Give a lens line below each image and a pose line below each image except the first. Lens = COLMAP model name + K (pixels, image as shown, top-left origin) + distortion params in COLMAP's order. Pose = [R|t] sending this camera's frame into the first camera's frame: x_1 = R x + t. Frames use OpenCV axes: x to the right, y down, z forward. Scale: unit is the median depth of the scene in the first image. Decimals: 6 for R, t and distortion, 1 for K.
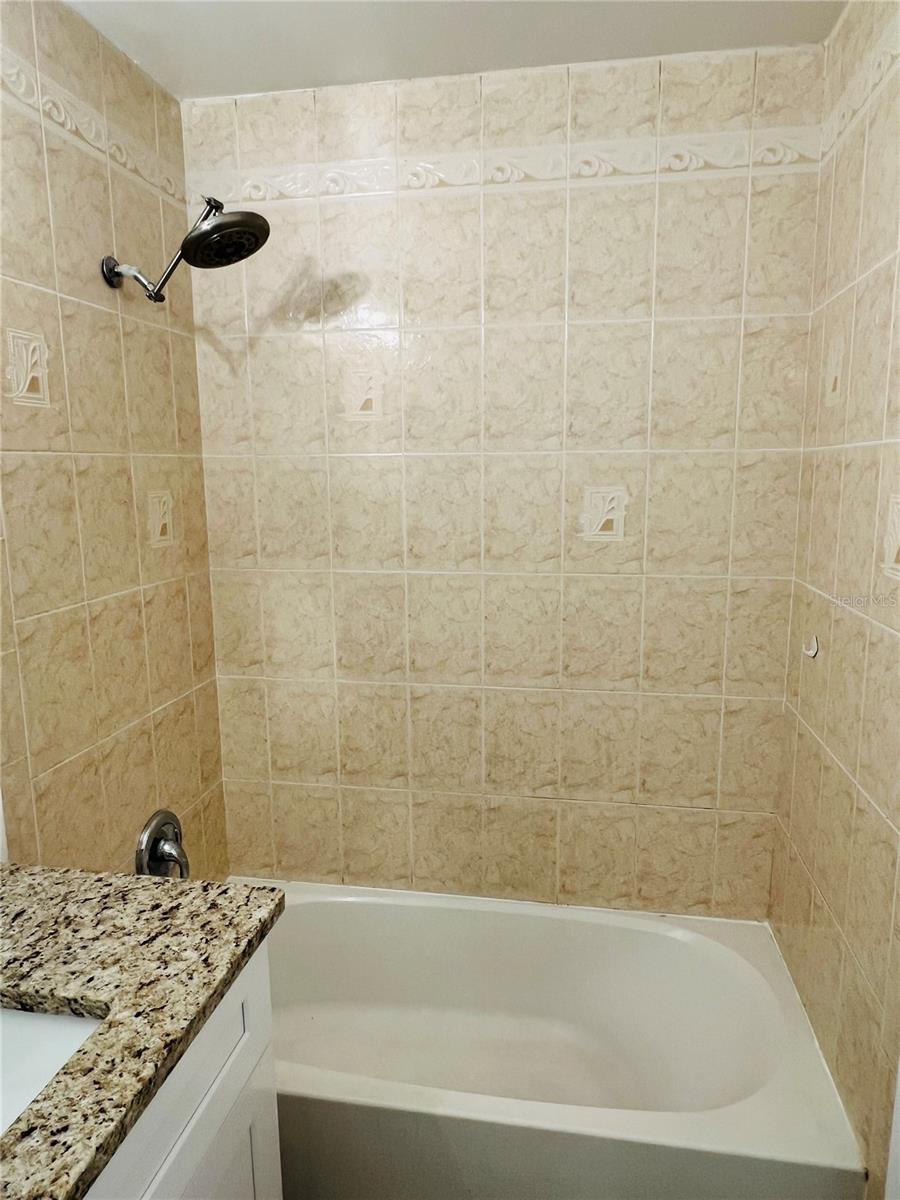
lens RADIAL K [[772.7, 0, 451.9], [0, 772.7, 599.5], [0, 0, 1]] dist [0.000818, -0.001251]
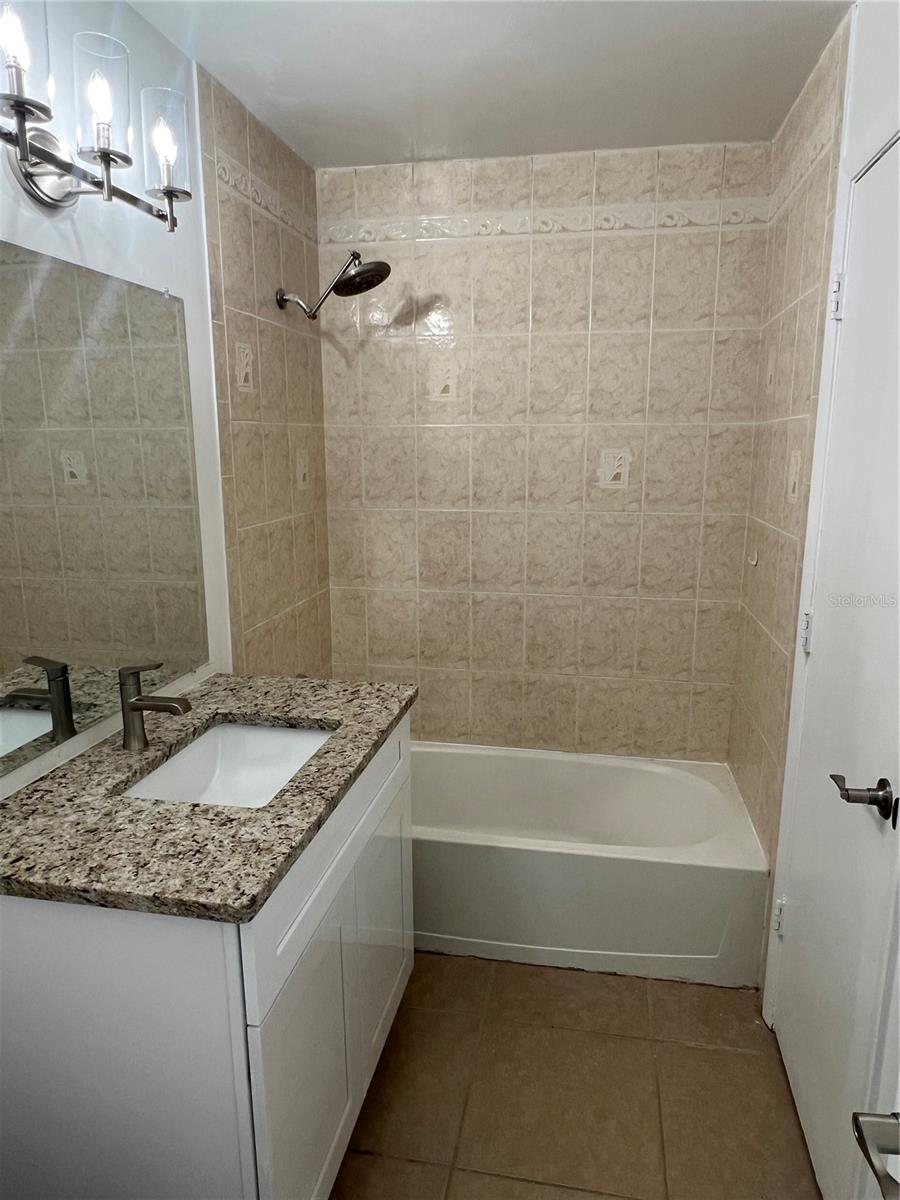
lens RADIAL K [[772.7, 0, 451.0], [0, 772.7, 599.9], [0, 0, 1]] dist [0.000818, -0.001251]
pose [[0.999832, 0.010156, -0.015240, -0.077663], [-0.009664, 0.999441, 0.032005, 0.086898], [0.015557, -0.031853, 0.999371, -0.423722]]
